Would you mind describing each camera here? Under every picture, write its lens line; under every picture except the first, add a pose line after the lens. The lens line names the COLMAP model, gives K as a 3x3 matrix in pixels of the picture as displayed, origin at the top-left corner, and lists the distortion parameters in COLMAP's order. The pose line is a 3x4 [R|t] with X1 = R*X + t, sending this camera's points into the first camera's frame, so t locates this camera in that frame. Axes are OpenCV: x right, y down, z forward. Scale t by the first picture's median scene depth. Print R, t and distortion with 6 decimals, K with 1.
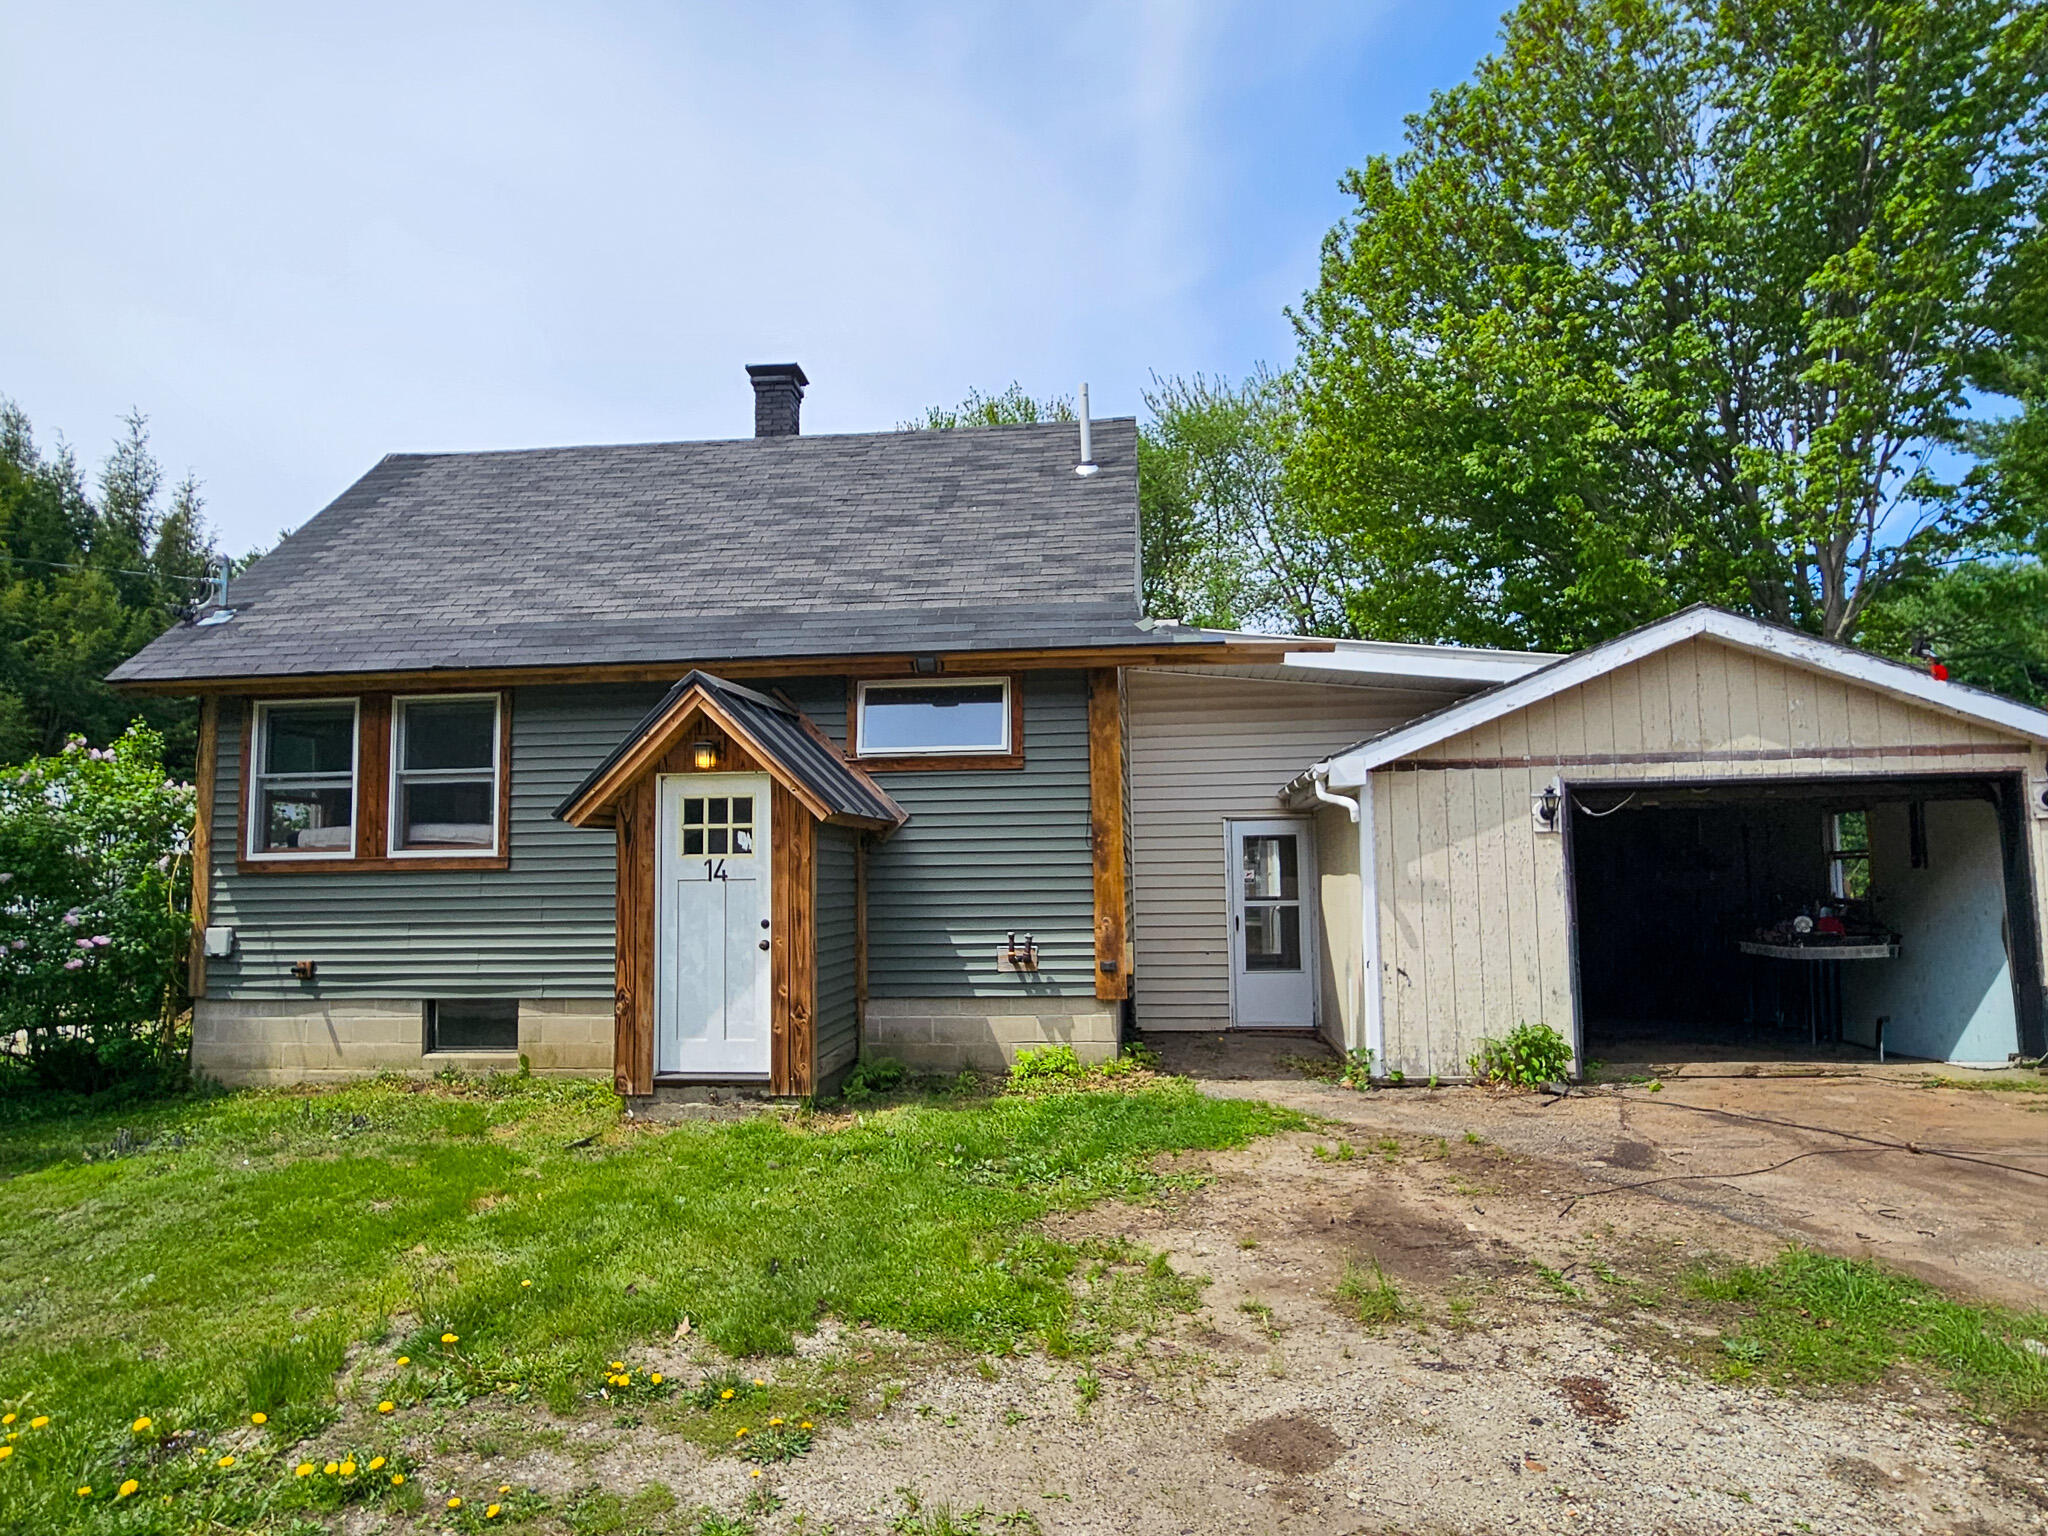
lens RADIAL K [[1210.9, 0, 1020.2], [0, 1210.9, 757.7], [0, 0, 1]] dist [0.006953, -0.003601]
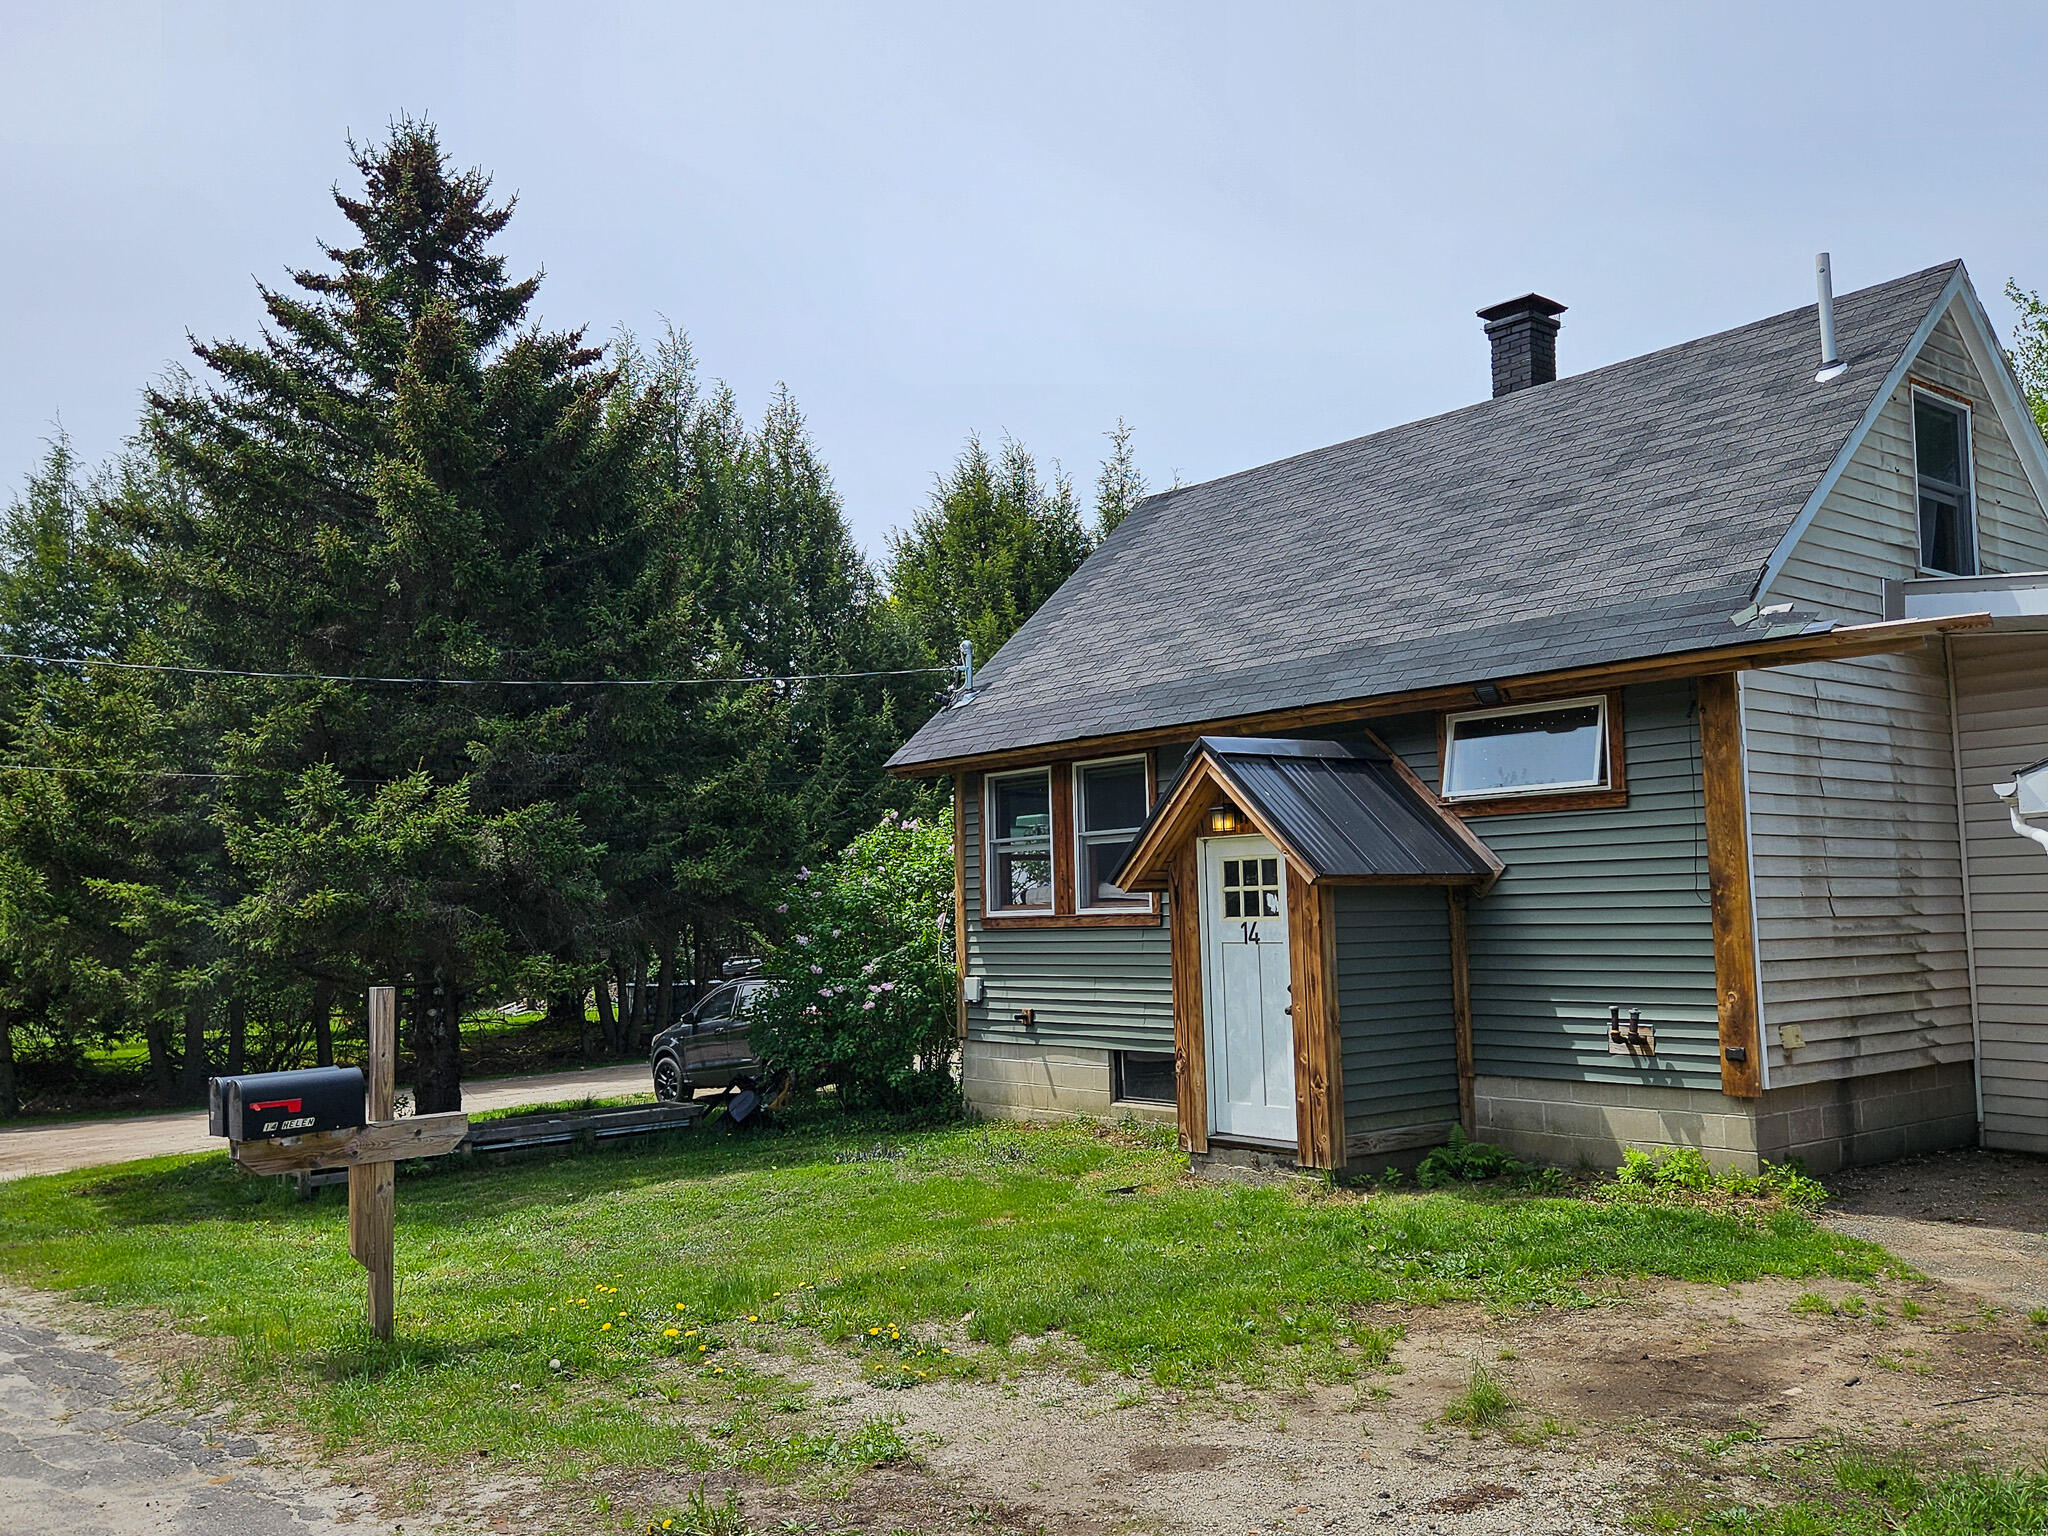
lens RADIAL K [[1642.1, 0, 1029.6], [0, 1642.1, 773.8], [0, 0, 1]] dist [0.070540, -0.015526]
pose [[0.735214, -0.063008, -0.674900, 0.466672], [0.077008, 0.996988, -0.009189, -0.033652], [0.673446, -0.045217, 0.737852, -0.095278]]
